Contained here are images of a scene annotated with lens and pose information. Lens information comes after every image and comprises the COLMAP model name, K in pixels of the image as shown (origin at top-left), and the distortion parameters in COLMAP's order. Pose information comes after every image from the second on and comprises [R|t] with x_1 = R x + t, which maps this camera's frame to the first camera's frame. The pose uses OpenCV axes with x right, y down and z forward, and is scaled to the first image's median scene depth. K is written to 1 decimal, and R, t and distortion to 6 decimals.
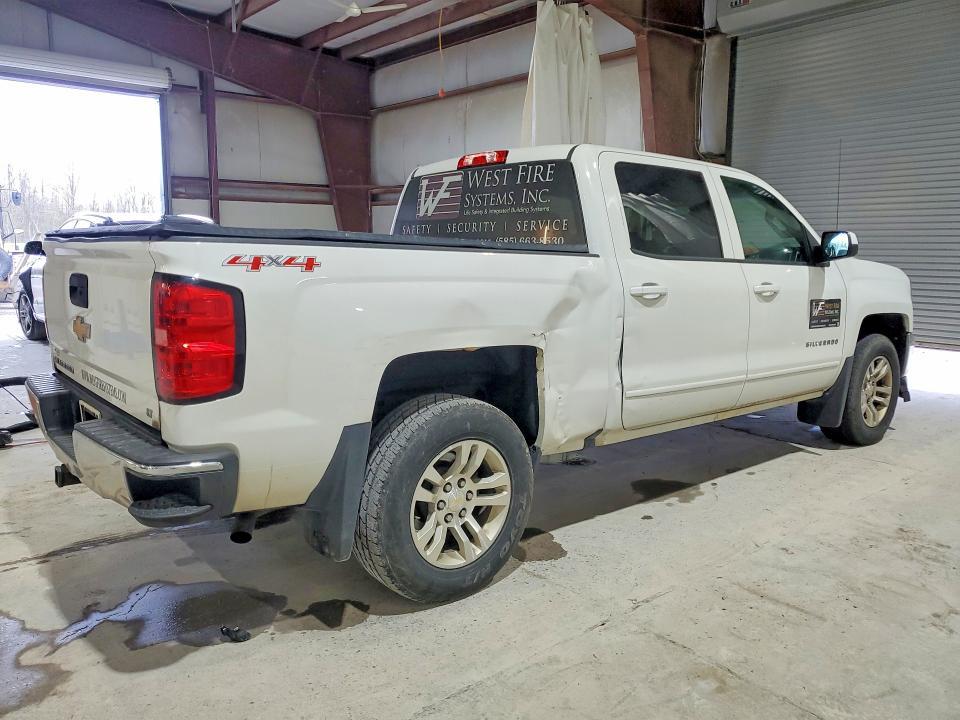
lens RADIAL K [[749.3, 0, 473.0], [0, 749.3, 358.8], [0, 0, 1]] dist [0.009171, 0.018016]
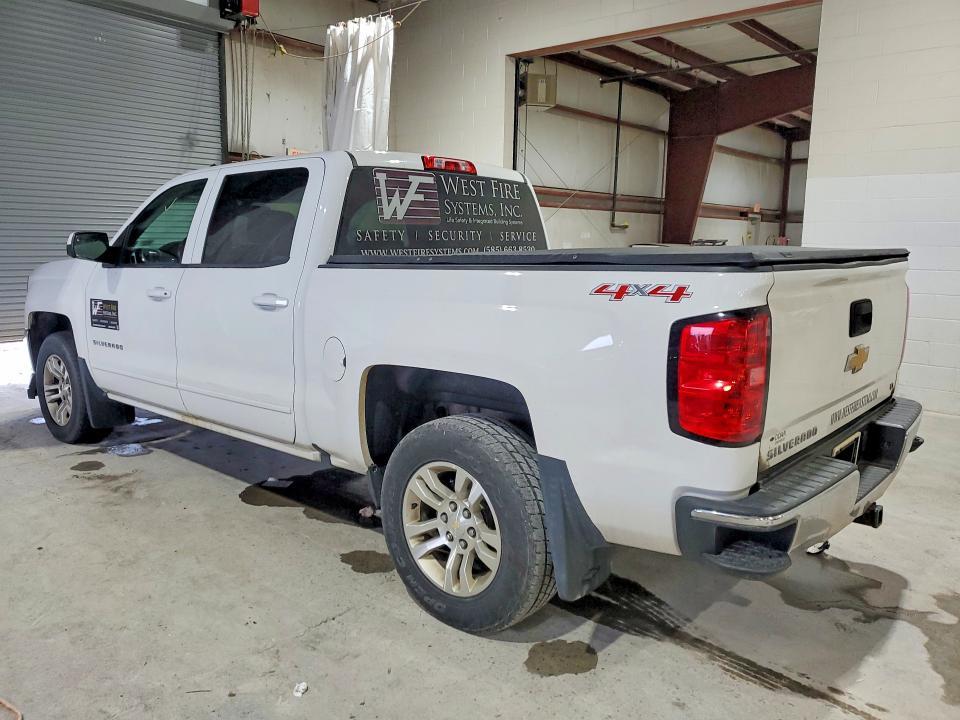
lens RADIAL K [[749.3, 0, 472.6], [0, 749.3, 360.0], [0, 0, 1]] dist [0.009171, 0.018016]
pose [[-0.163760, -0.162907, 0.972956, -0.970223], [0.135102, 0.973274, 0.185699, -0.197320], [-0.977205, 0.161858, -0.137375, 1.144811]]
